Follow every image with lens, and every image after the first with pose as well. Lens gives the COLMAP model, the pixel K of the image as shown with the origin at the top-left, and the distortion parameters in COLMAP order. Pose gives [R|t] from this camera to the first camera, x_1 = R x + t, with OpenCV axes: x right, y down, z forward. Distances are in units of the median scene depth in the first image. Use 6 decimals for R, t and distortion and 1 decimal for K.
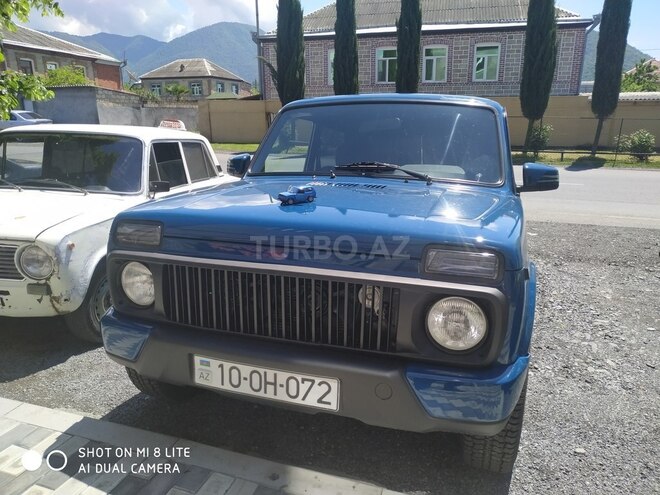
lens RADIAL K [[484.7, 0, 330.8], [0, 484.7, 255.1], [0, 0, 1]] dist [0.001879, -0.013254]
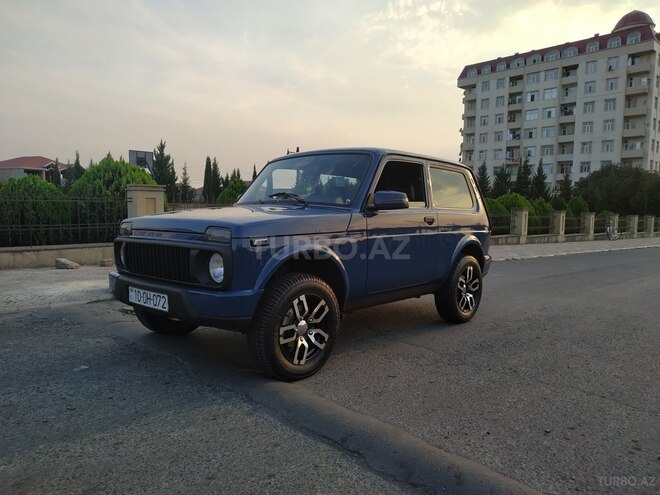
lens RADIAL K [[484.7, 0, 330.2], [0, 484.7, 250.9], [0, 0, 1]] dist [0.001879, -0.013254]
pose [[0.921344, 0.028377, -0.387710, 0.763164], [-0.088784, 0.986334, -0.138792, 0.161015], [0.378473, 0.162297, 0.911272, -0.327690]]
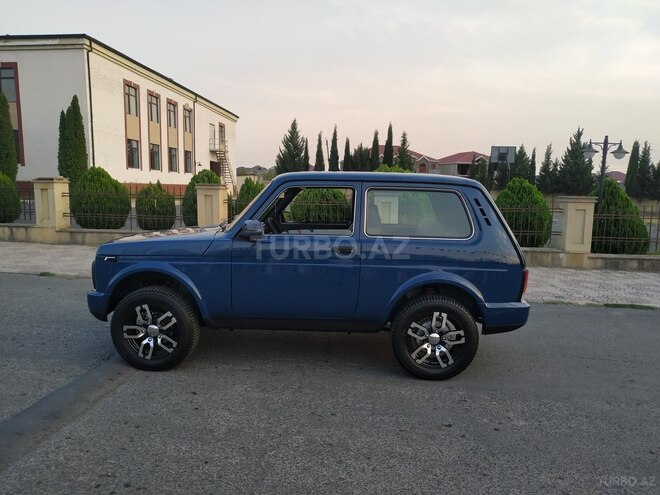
lens RADIAL K [[484.7, 0, 331.4], [0, 484.7, 251.1], [0, 0, 1]] dist [0.001879, -0.013254]
pose [[0.294873, 0.107716, -0.949446, 1.738540], [-0.237538, 0.970698, 0.036354, -0.212771], [0.925541, 0.214810, 0.311819, 0.696604]]
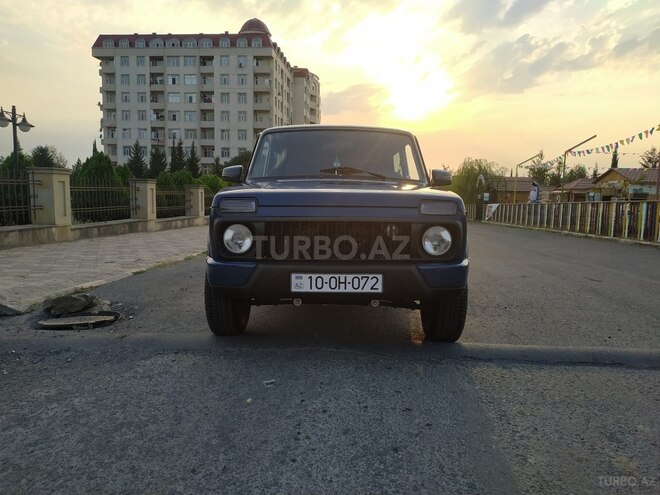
lens RADIAL K [[484.7, 0, 328.3], [0, 484.7, 249.4], [0, 0, 1]] dist [0.001879, -0.013254]
pose [[0.944412, -0.036894, 0.326687, -0.423023], [0.076345, 0.991131, -0.108774, 0.189208], [-0.319776, 0.127668, 0.938853, -0.369172]]
